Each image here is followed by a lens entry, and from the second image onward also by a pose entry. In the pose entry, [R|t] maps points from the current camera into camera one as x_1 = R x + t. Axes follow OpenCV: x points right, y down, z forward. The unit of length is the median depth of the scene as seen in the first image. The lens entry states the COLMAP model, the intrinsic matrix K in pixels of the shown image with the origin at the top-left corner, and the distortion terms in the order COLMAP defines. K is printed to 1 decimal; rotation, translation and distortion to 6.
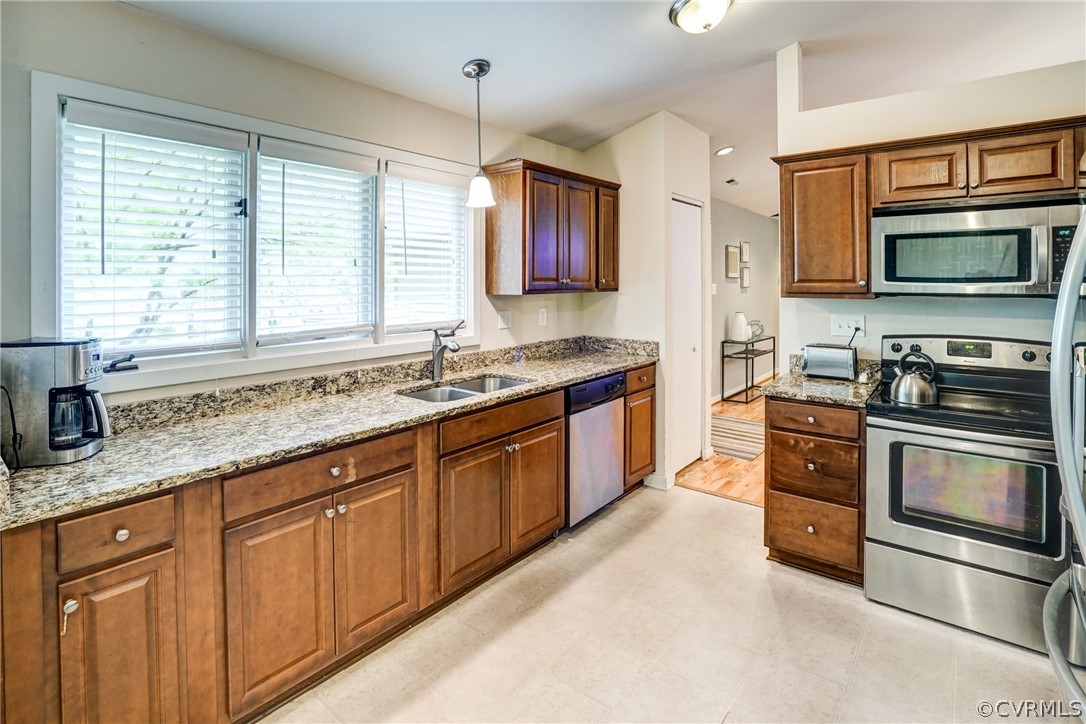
lens RADIAL K [[518.5, 0, 542.7], [0, 518.5, 326.1], [0, 0, 1]] dist [-0.017912, 0.000193]
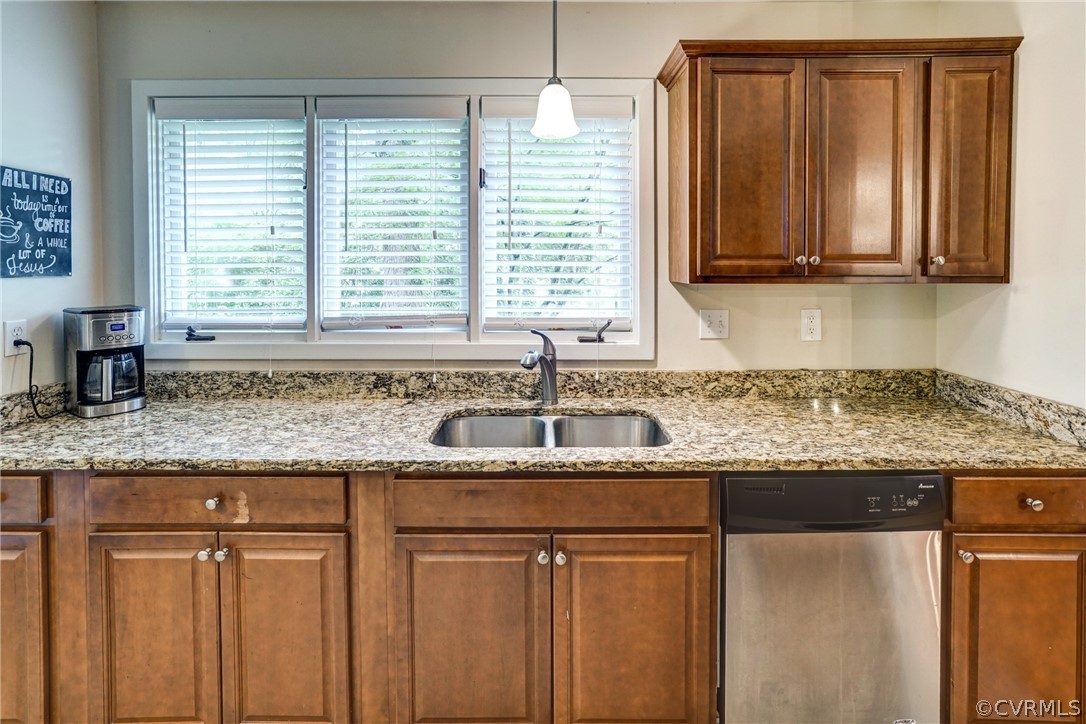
lens RADIAL K [[534.0, 0, 539.1], [0, 534.0, 286.4], [0, 0, 1]] dist [-0.033574, 0.020700]
pose [[0.635982, 0.042269, -0.770546, 0.378056], [-0.068570, 0.997645, -0.001869, -0.056448], [0.768652, 0.054025, 0.637382, 0.641444]]
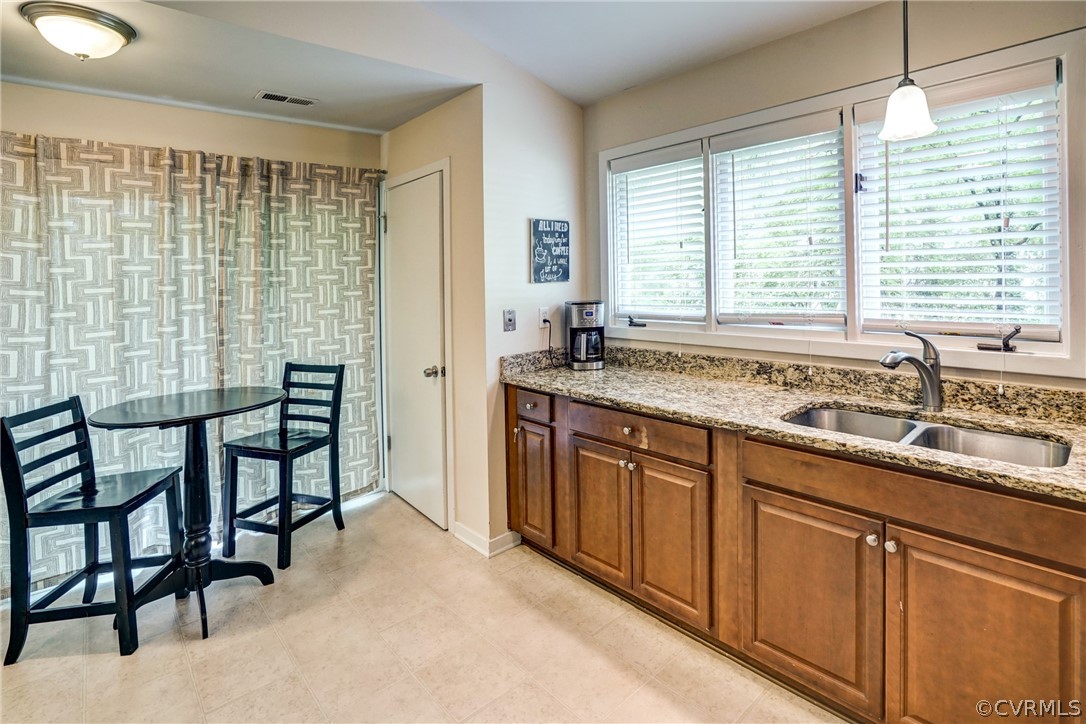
lens RADIAL K [[534.0, 0, 539.1], [0, 534.0, 286.4], [0, 0, 1]] dist [-0.033574, 0.020700]
pose [[-0.143777, 0.034792, -0.988998, 0.605816], [-0.050576, 0.997817, 0.042455, -0.064688], [0.988317, 0.056123, -0.141704, 0.716299]]
